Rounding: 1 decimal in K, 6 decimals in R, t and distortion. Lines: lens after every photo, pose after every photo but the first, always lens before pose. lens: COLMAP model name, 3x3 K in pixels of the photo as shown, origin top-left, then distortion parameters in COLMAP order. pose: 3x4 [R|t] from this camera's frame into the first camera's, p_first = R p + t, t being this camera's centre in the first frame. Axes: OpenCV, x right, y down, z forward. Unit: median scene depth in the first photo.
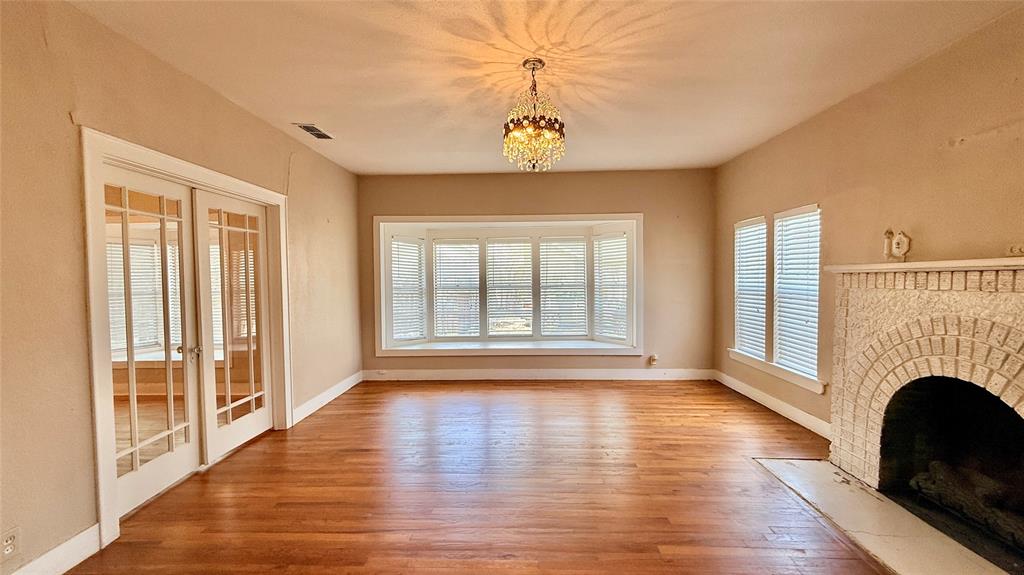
lens RADIAL K [[406.1, 0, 509.0], [0, 406.1, 286.6], [0, 0, 1]] dist [-0.001998, -0.000037]
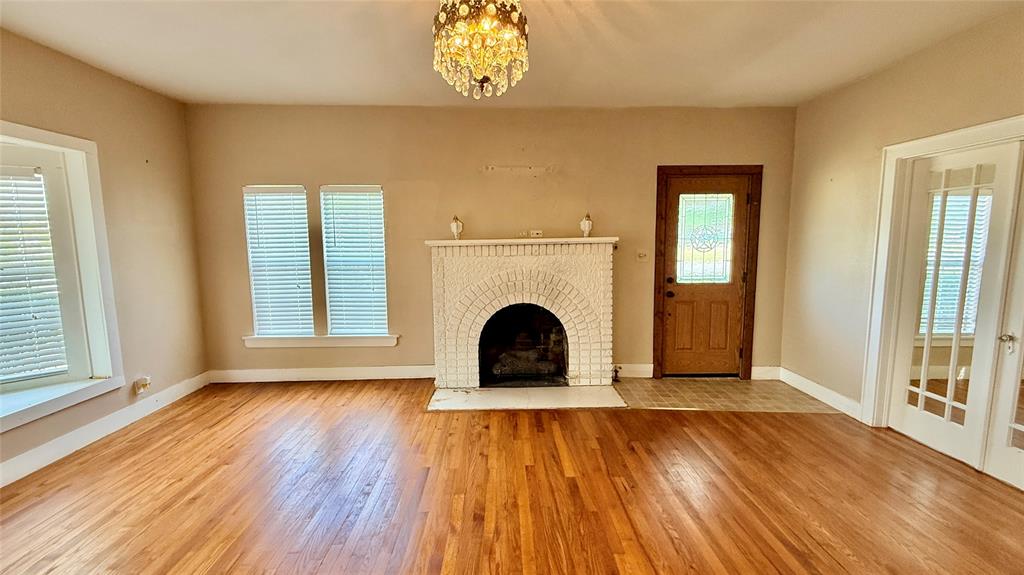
lens RADIAL K [[406.1, 0, 509.0], [0, 406.1, 286.6], [0, 0, 1]] dist [-0.001998, -0.000037]
pose [[-0.059649, -0.104901, 0.992692, -0.436739], [0.036446, 0.993571, 0.107184, -0.029690], [-0.997554, 0.042573, -0.055442, 0.705691]]
